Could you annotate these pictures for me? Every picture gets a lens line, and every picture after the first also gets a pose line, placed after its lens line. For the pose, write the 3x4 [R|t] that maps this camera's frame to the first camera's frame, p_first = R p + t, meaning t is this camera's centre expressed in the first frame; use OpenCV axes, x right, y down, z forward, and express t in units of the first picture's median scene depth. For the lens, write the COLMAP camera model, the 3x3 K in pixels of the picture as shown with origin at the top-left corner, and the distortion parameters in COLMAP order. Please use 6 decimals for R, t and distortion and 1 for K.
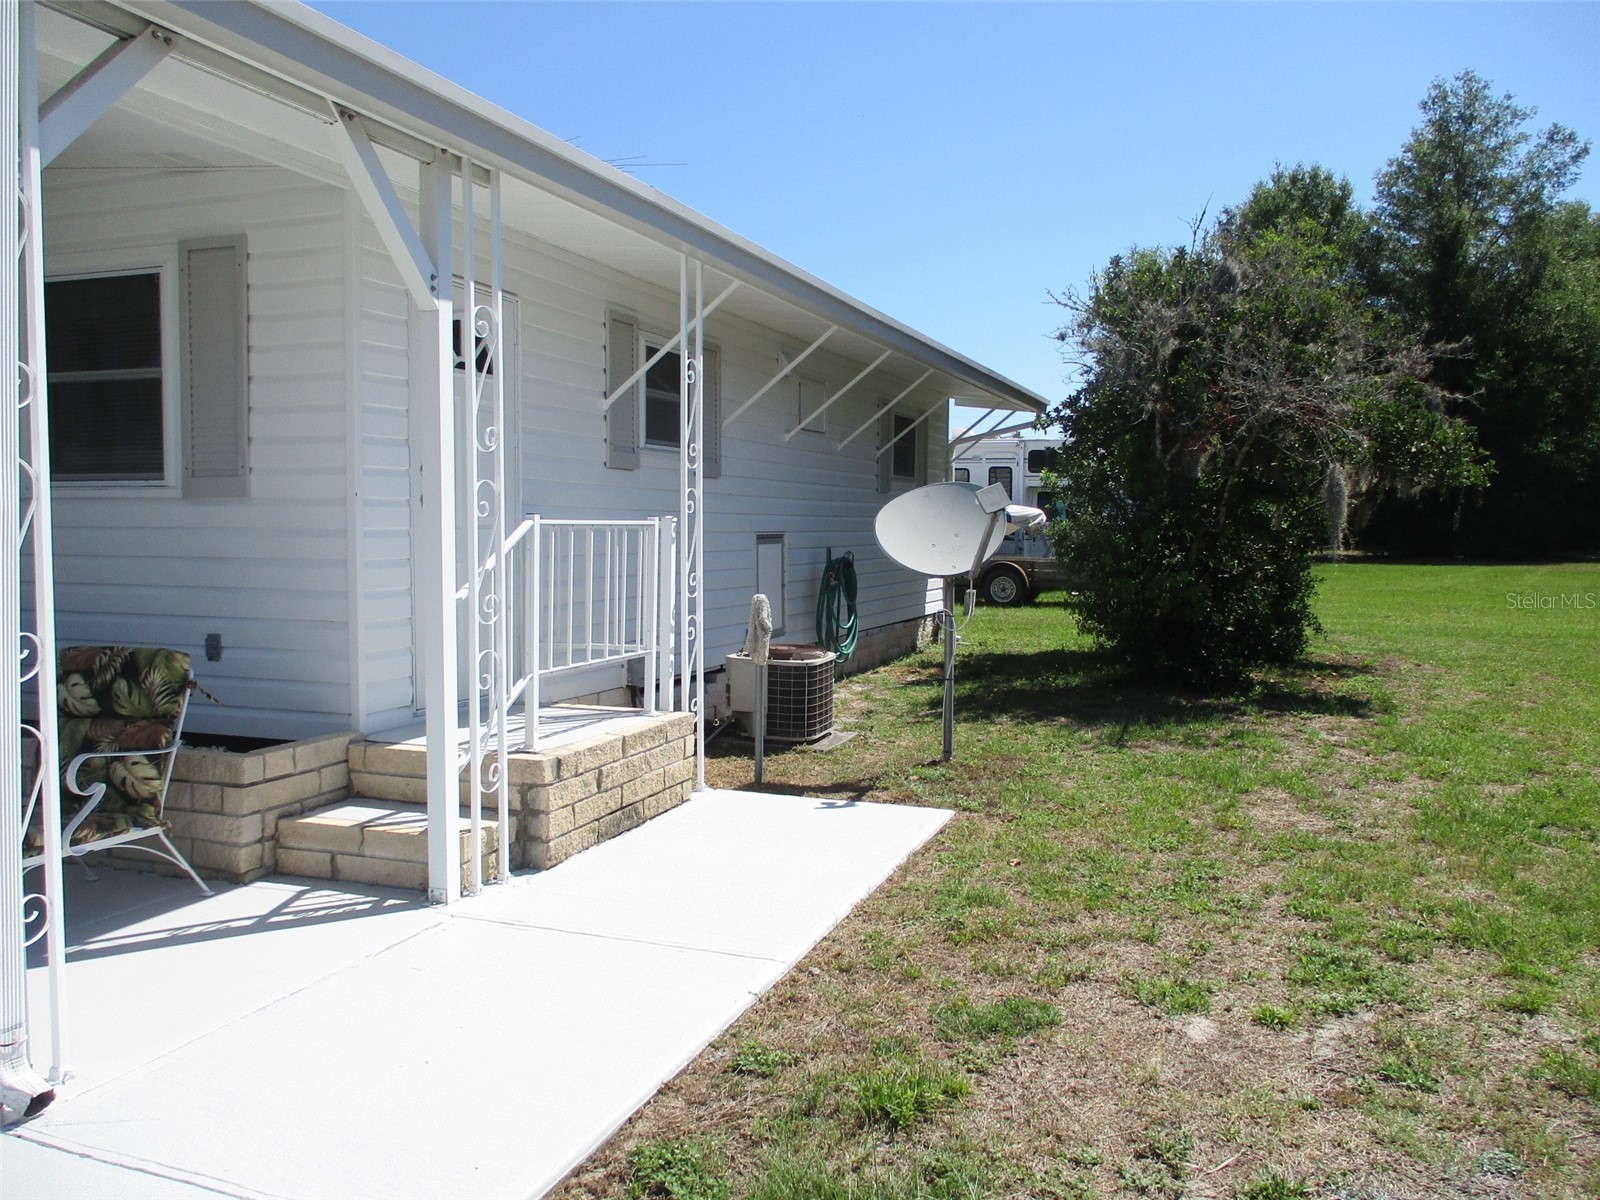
lens RADIAL K [[1306.1, 0, 818.8], [0, 1306.1, 622.3], [0, 0, 1]] dist [-0.026949, 0.003409]
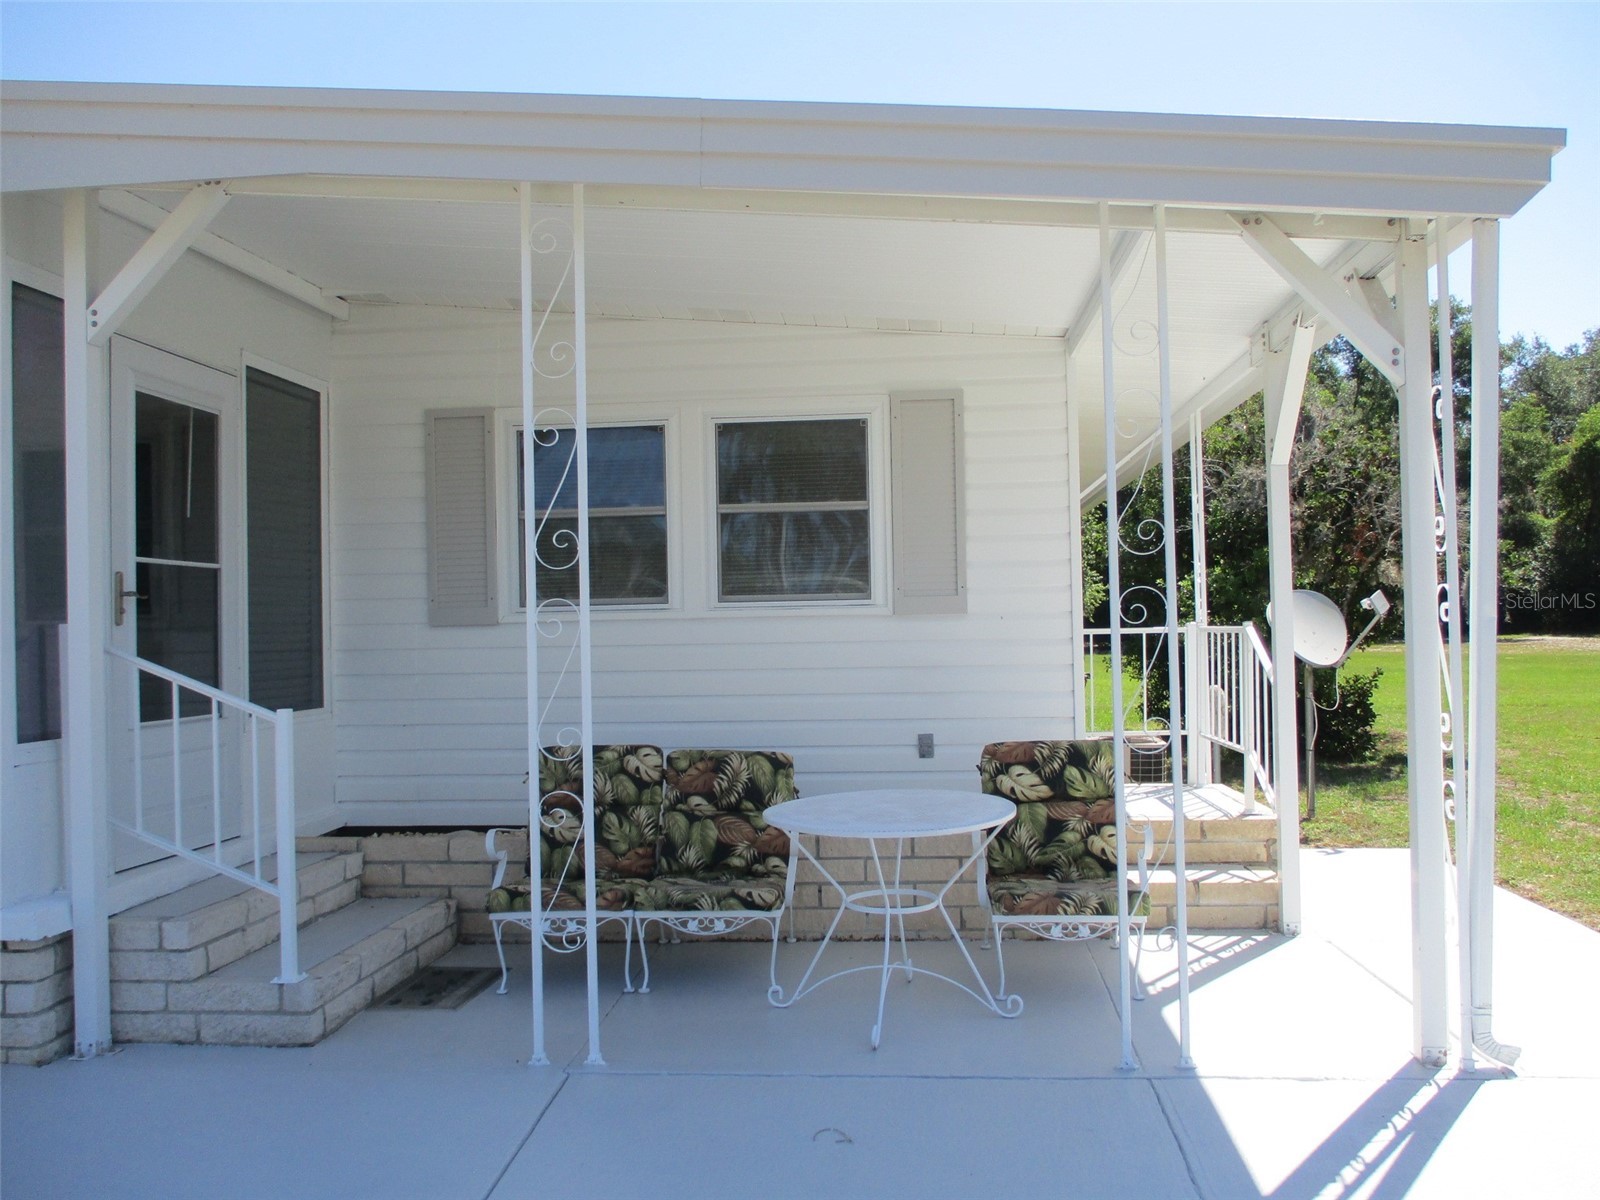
lens RADIAL K [[1306.1, 0, 818.8], [0, 1306.1, 622.3], [0, 0, 1]] dist [-0.026949, 0.003409]
pose [[0.964928, -0.025563, 0.261267, -0.875508], [0.045928, 0.996337, -0.072138, -0.010469], [-0.258465, 0.081607, 0.962567, -0.083976]]
